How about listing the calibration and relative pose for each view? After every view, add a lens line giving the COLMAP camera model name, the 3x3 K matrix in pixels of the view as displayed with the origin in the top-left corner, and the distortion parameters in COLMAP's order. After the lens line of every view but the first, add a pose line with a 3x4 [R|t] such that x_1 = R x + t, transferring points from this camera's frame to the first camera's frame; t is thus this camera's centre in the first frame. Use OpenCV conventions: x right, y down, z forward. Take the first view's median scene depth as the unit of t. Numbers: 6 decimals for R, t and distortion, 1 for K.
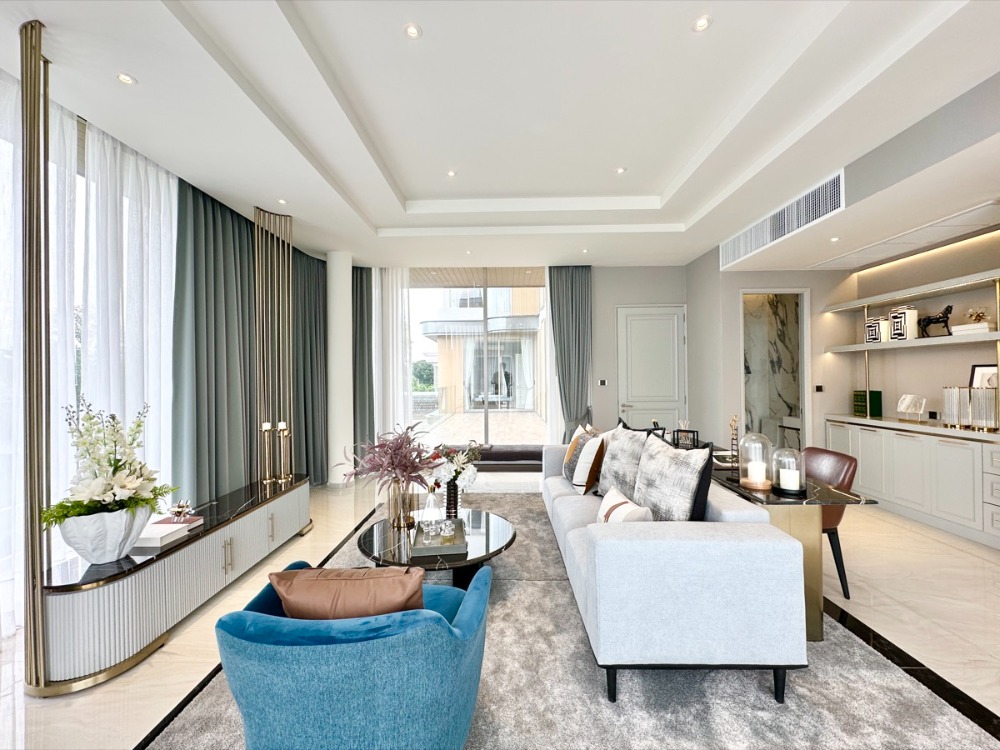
lens RADIAL K [[404.0, 0, 501.8], [0, 404.0, 378.7], [0, 0, 1]] dist [-0.000657, 0.000018]
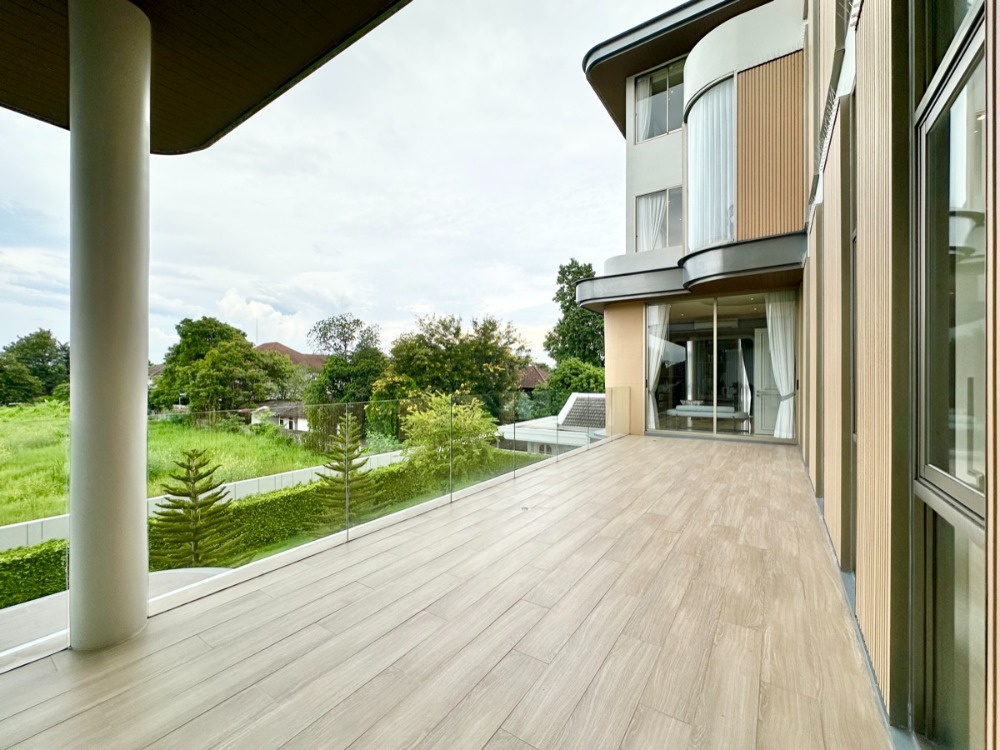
lens RADIAL K [[404.0, 0, 501.5], [0, 404.0, 378.2], [0, 0, 1]] dist [-0.000657, 0.000018]
pose [[0.842940, 0.009481, -0.537923, 0.042580], [-0.006067, 0.999949, 0.008117, 0.000496], [0.537973, -0.003578, 0.842955, 0.402026]]
